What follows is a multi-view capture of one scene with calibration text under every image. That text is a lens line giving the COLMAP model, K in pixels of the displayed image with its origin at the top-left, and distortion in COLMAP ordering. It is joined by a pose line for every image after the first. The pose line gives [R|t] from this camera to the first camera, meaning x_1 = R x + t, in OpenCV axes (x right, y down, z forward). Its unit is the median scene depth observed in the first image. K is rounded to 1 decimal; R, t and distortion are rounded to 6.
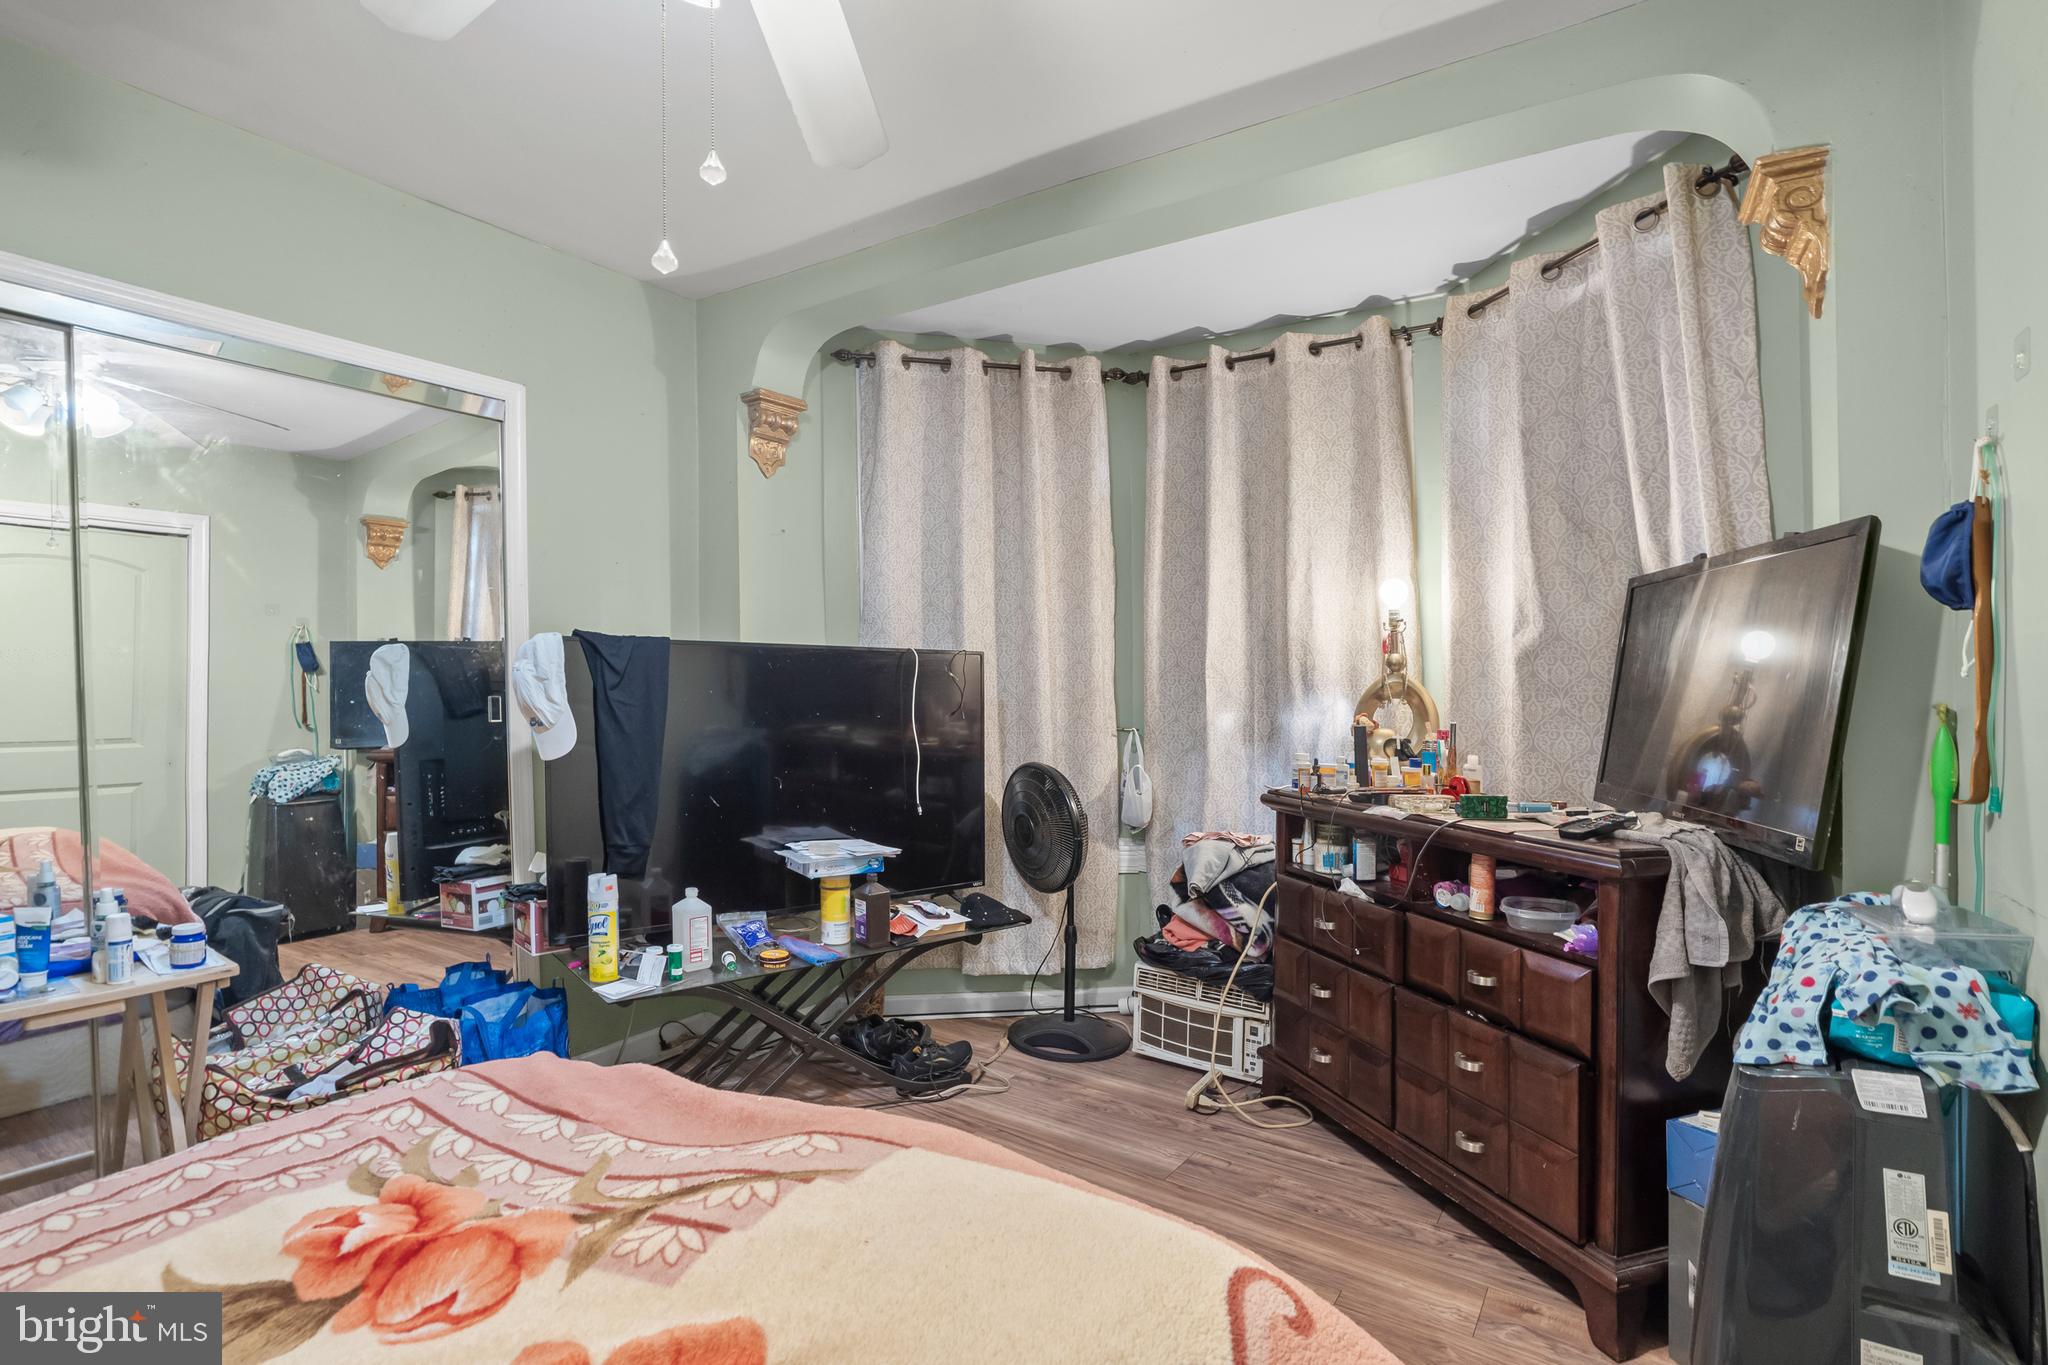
lens RADIAL K [[960.7, 0, 1026.8], [0, 960.7, 674.6], [0, 0, 1]] dist [-0.046830, 0.000798]
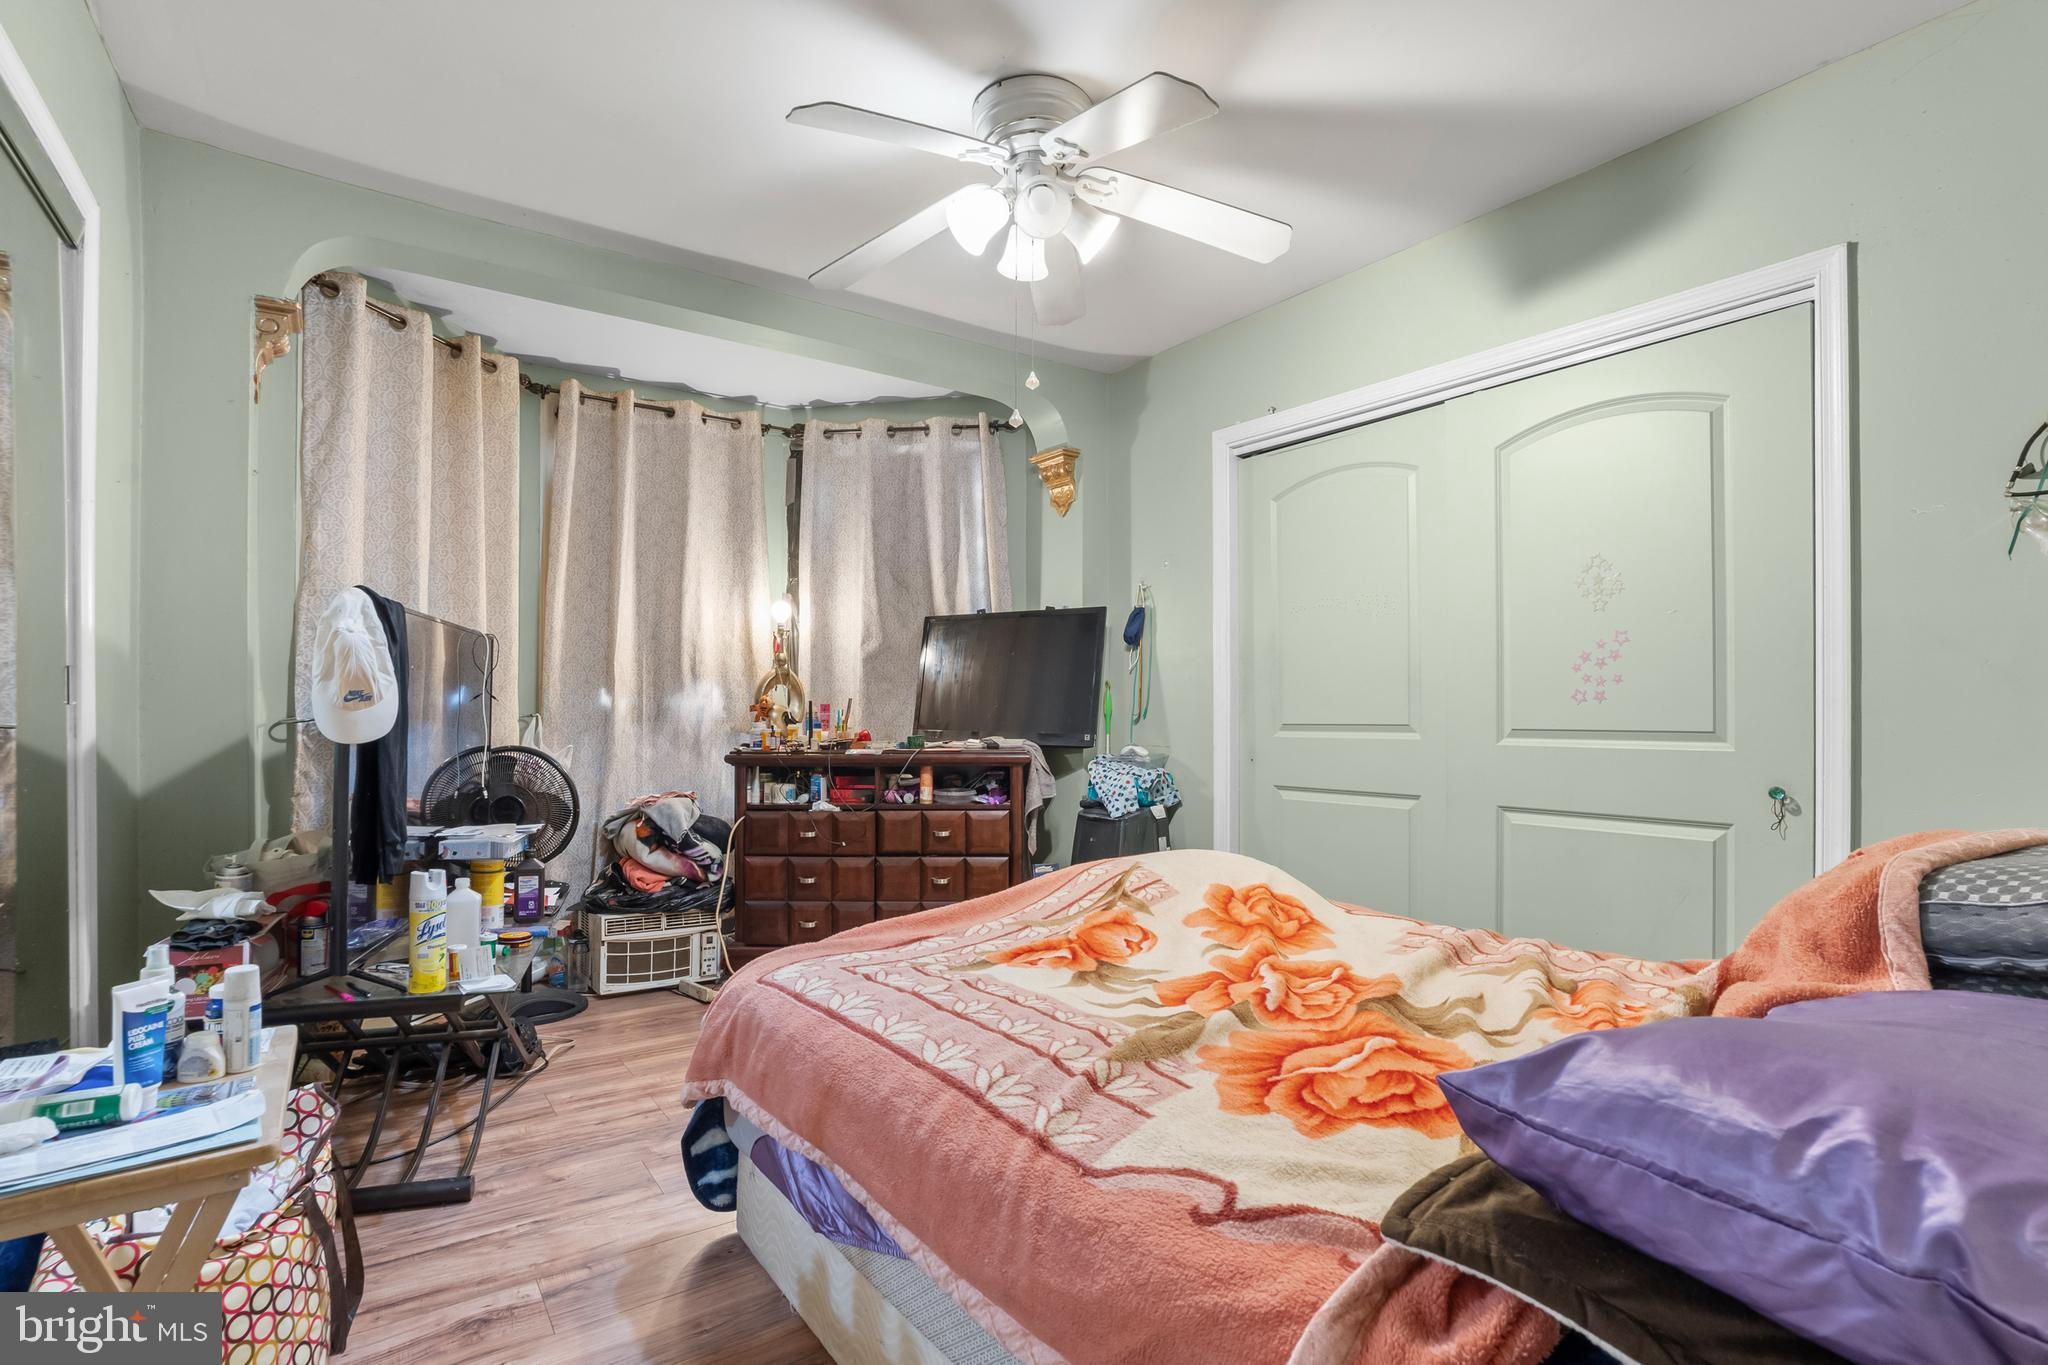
lens RADIAL K [[960.7, 0, 1026.8], [0, 960.7, 674.6], [0, 0, 1]] dist [-0.046830, 0.000798]
pose [[0.354082, 0.016918, 0.935061, -0.807581], [-0.004170, 0.999855, -0.016512, 0.031482], [-0.935205, 0.001947, 0.354101, 0.130666]]
